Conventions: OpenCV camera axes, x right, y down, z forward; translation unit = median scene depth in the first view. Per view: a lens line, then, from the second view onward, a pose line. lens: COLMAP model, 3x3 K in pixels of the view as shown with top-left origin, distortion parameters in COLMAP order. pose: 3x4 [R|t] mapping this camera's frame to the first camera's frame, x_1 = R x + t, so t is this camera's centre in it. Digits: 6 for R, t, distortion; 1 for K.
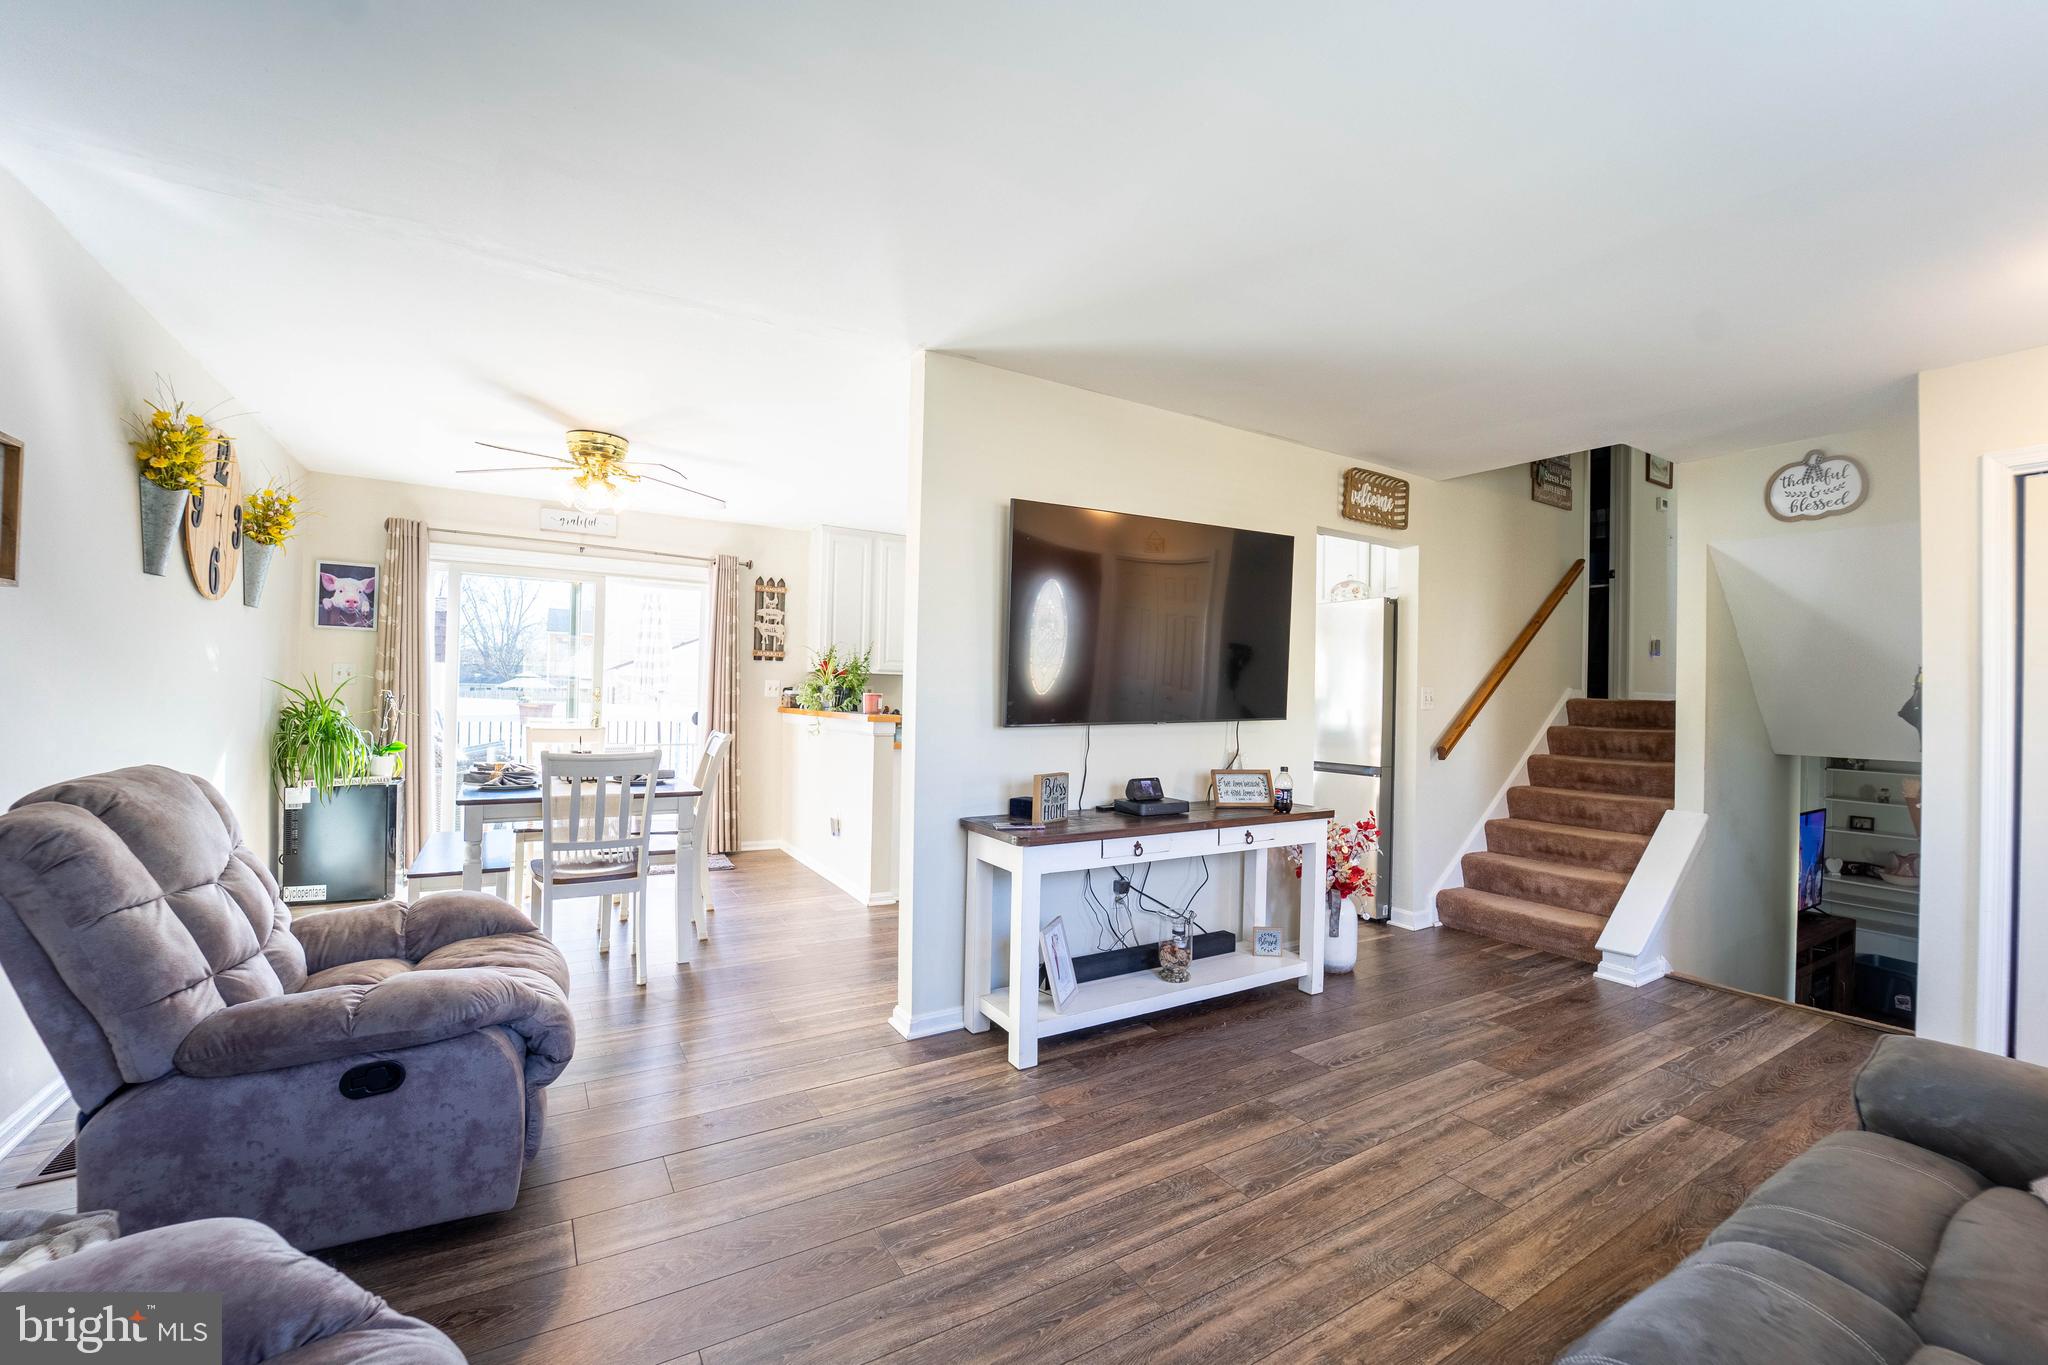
lens RADIAL K [[831.3, 0, 1028.4], [0, 831.3, 681.0], [0, 0, 1]] dist [-0.022812, -0.001269]
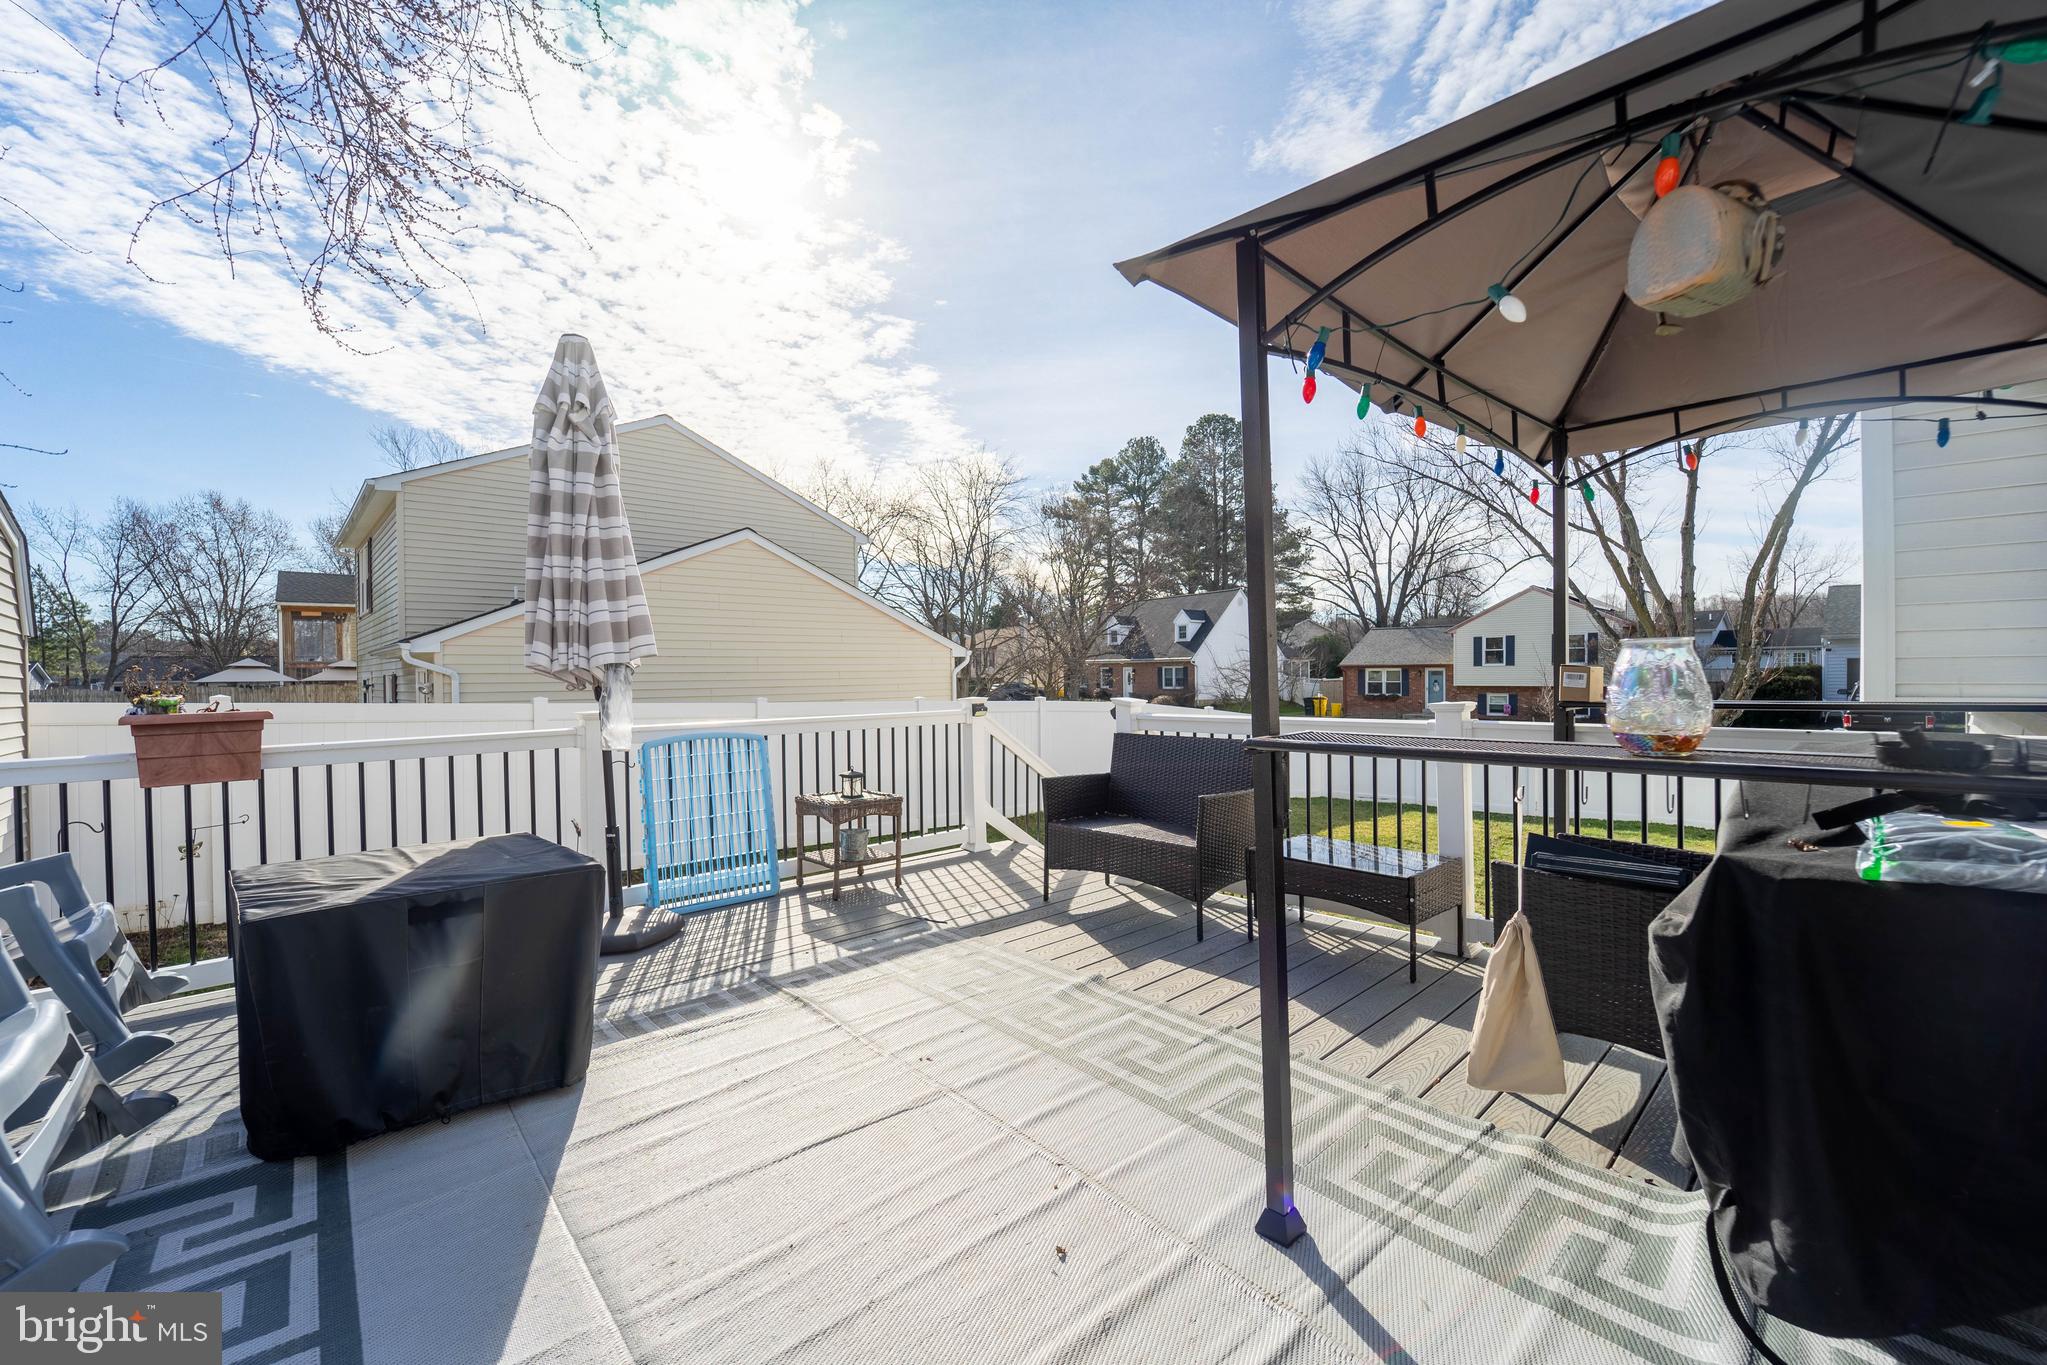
lens RADIAL K [[830.9, 0, 1018.9], [0, 830.9, 678.5], [0, 0, 1]] dist [-0.022812, -0.001269]
pose [[0.978640, -0.028266, 0.203630, -0.348374], [0.023634, 0.999404, 0.025144, 0.013019], [-0.204219, -0.019794, 0.978725, 0.626188]]
